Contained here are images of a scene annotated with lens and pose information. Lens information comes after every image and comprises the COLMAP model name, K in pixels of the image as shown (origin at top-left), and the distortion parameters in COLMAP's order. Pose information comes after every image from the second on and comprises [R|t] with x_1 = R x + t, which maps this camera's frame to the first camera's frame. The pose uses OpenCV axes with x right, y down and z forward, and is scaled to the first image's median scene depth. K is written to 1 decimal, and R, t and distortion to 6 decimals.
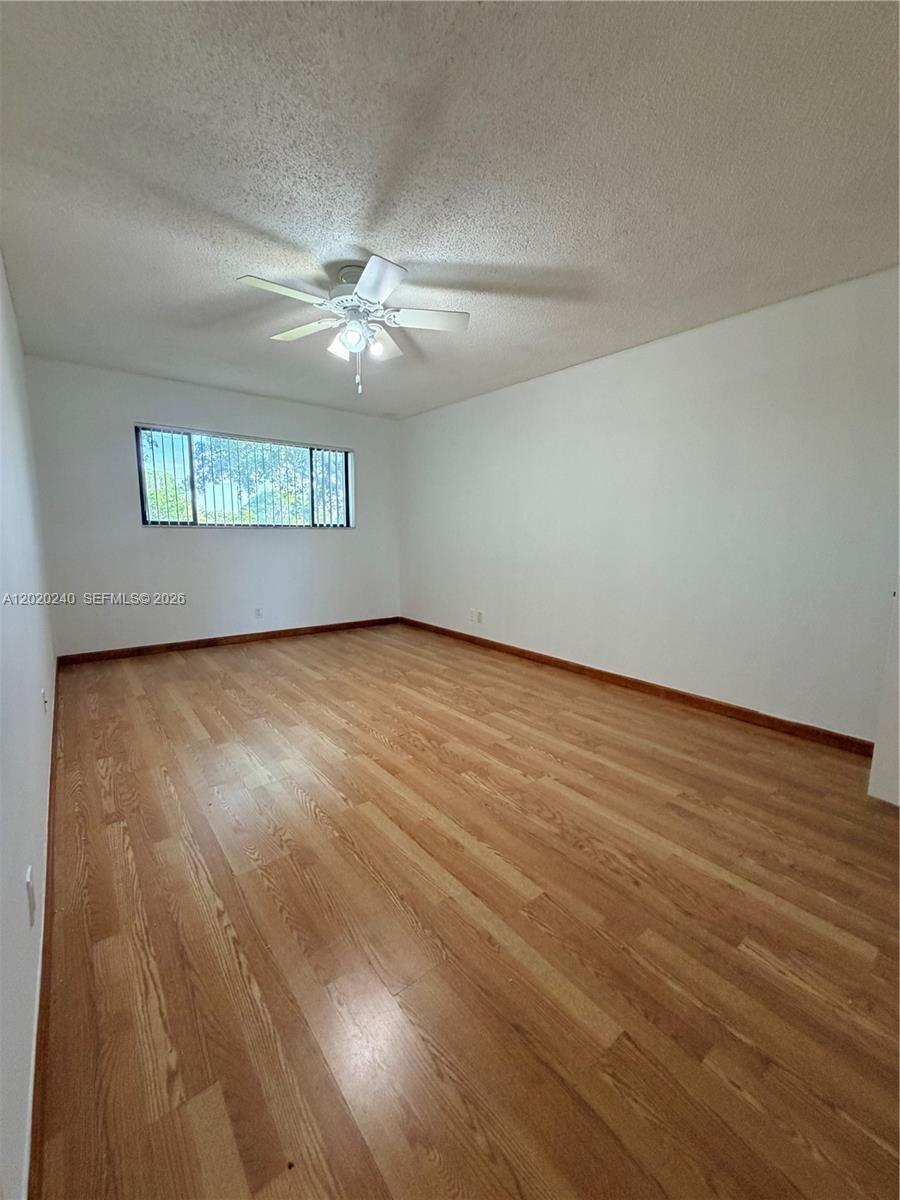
lens RADIAL K [[478.2, 0, 454.6], [0, 478.2, 607.1], [0, 0, 1]] dist [0.000486, 0.000290]
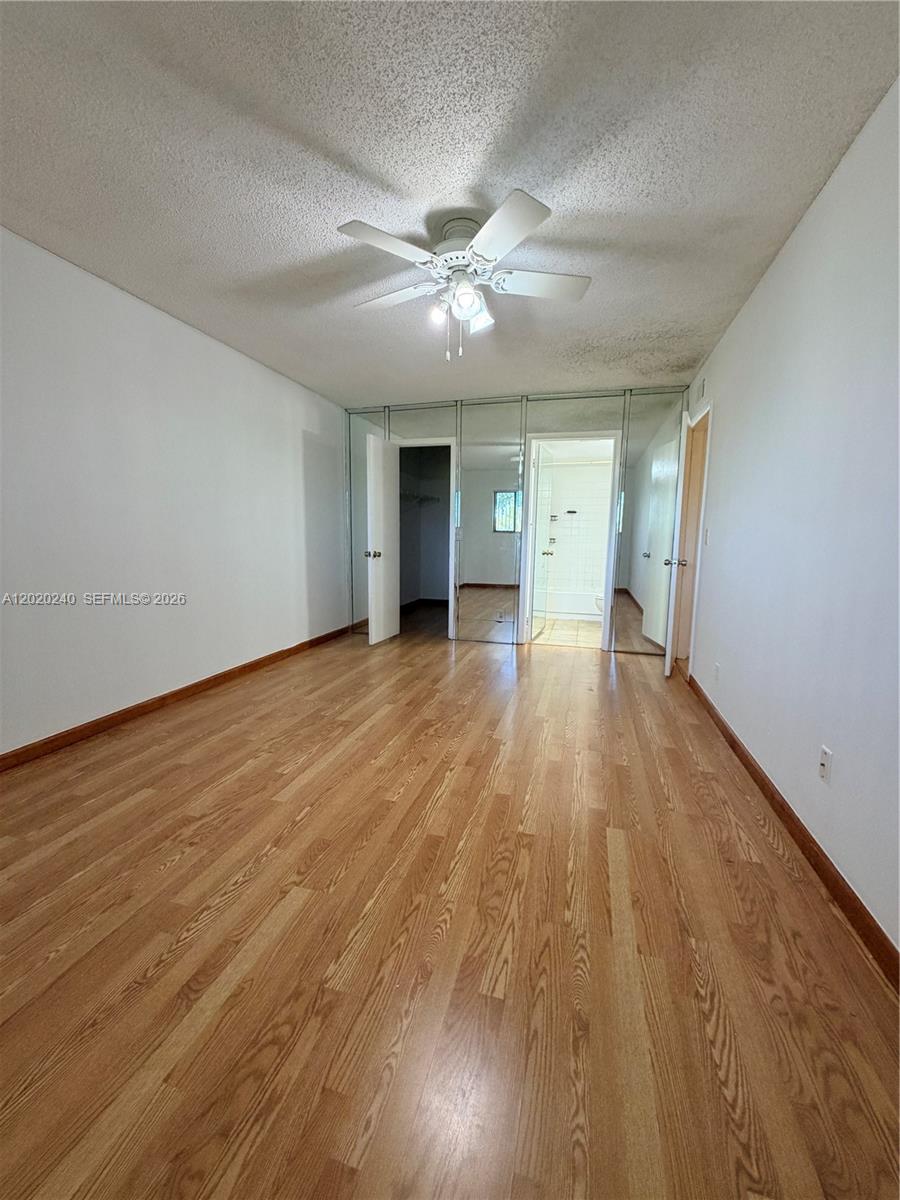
lens RADIAL K [[478.2, 0, 449.9], [0, 478.2, 592.5], [0, 0, 1]] dist [0.000486, 0.000290]
pose [[-0.571812, -0.116887, 0.812015, -0.793473], [0.112911, 0.969166, 0.219019, -0.204444], [-0.812577, 0.216923, -0.540983, 1.306498]]
